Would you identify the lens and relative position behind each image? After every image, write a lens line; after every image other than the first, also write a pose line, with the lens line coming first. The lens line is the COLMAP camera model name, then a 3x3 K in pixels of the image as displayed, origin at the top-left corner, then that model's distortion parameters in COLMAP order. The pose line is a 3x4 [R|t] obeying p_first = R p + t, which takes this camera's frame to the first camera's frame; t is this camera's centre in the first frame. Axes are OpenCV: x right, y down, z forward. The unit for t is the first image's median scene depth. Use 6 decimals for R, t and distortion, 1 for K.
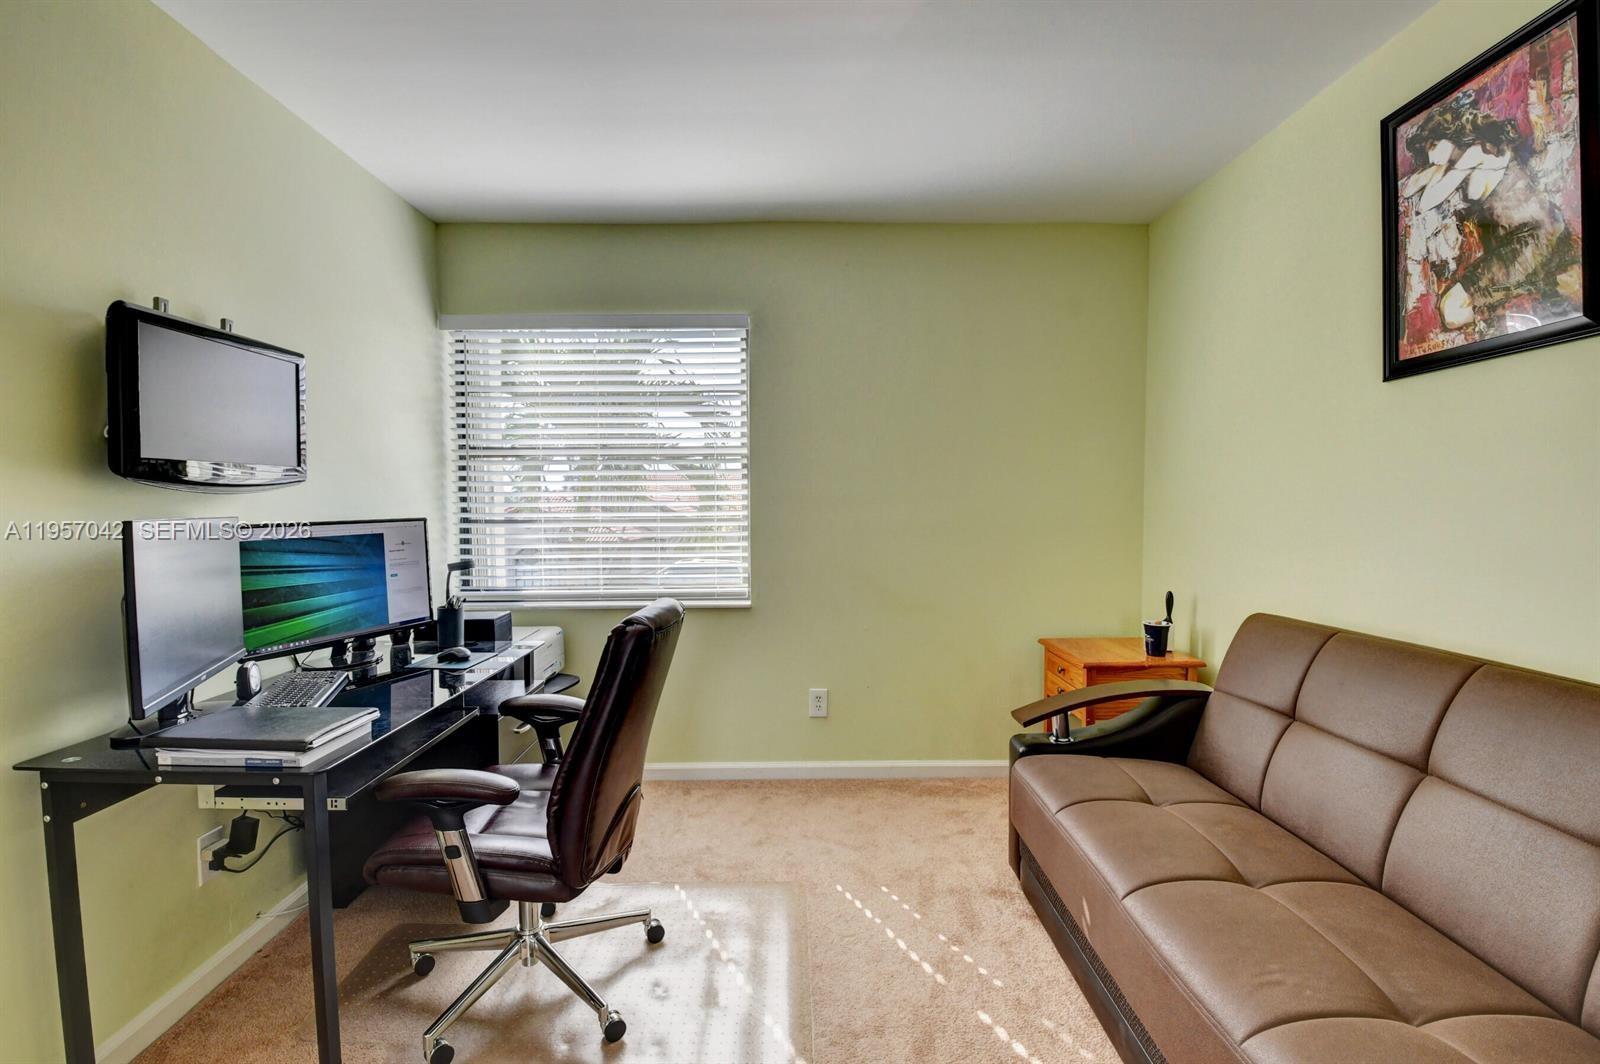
lens RADIAL K [[706.9, 0, 800.0], [0, 706.9, 532.0], [0, 0, 1]] dist [-0.001568, -0.012830]
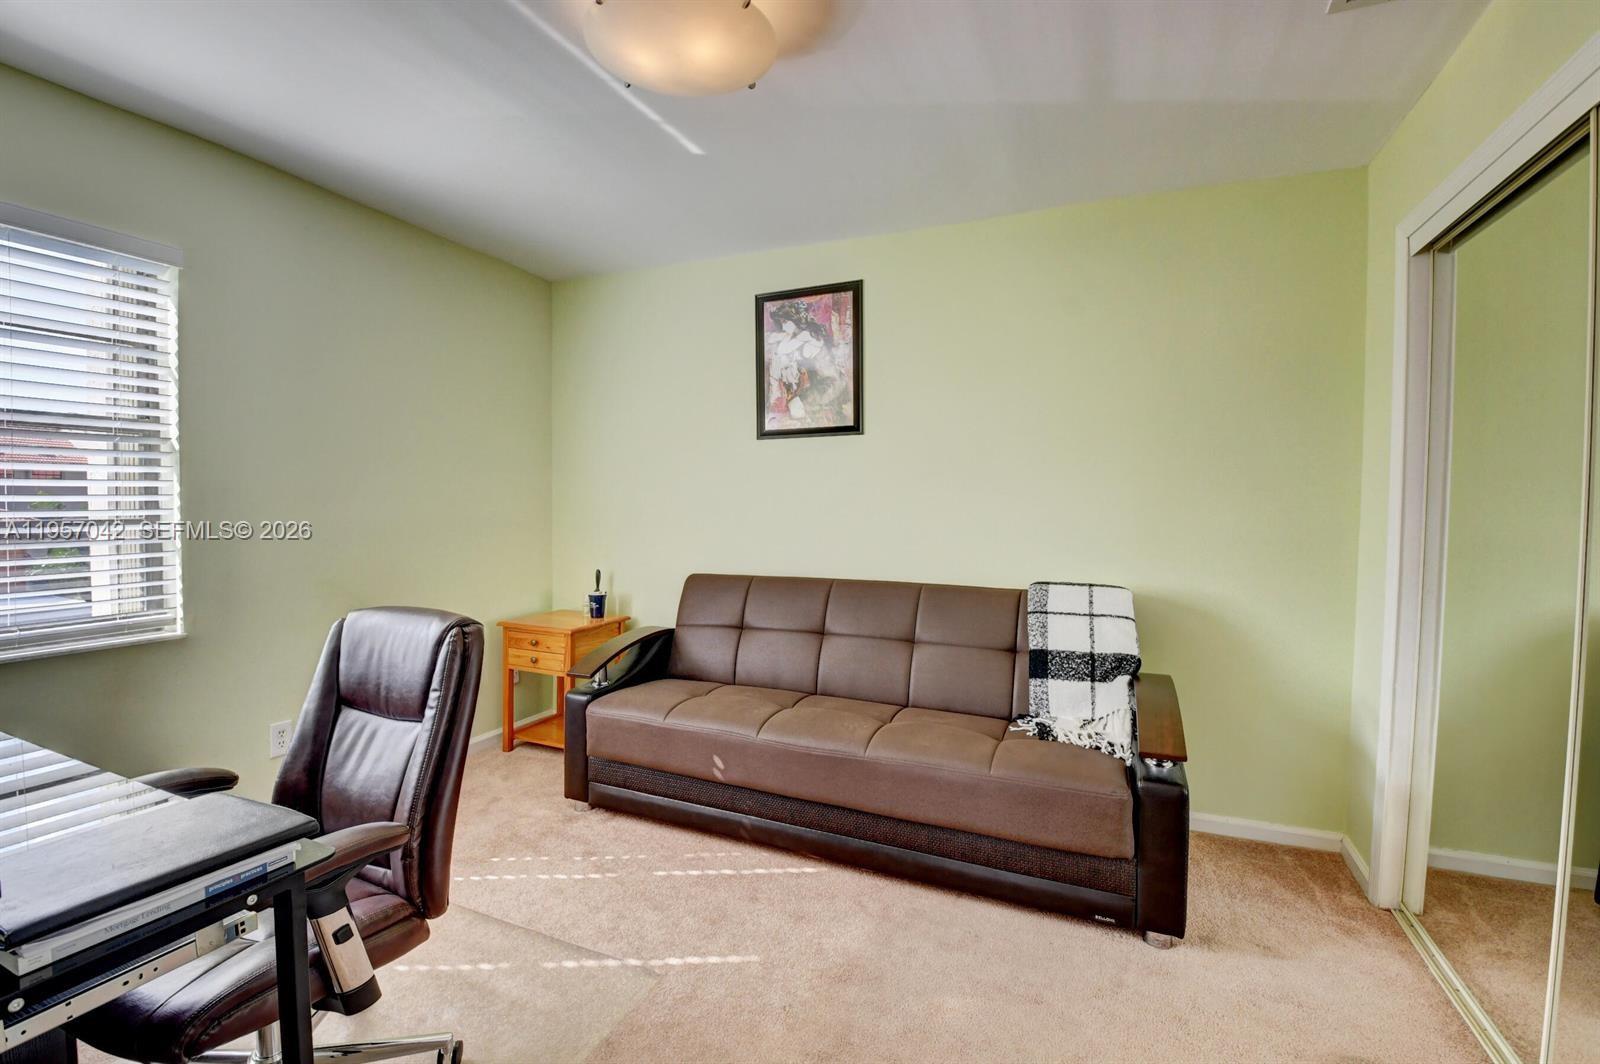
lens RADIAL K [[705.5, 0, 803.0], [0, 705.5, 533.1], [0, 0, 1]] dist [0.021122, -0.033231]
pose [[0.398416, -0.030145, 0.916709, -0.920778], [0.025194, 0.999442, 0.021916, -0.007218], [-0.916859, 0.014363, 0.398953, 0.176458]]
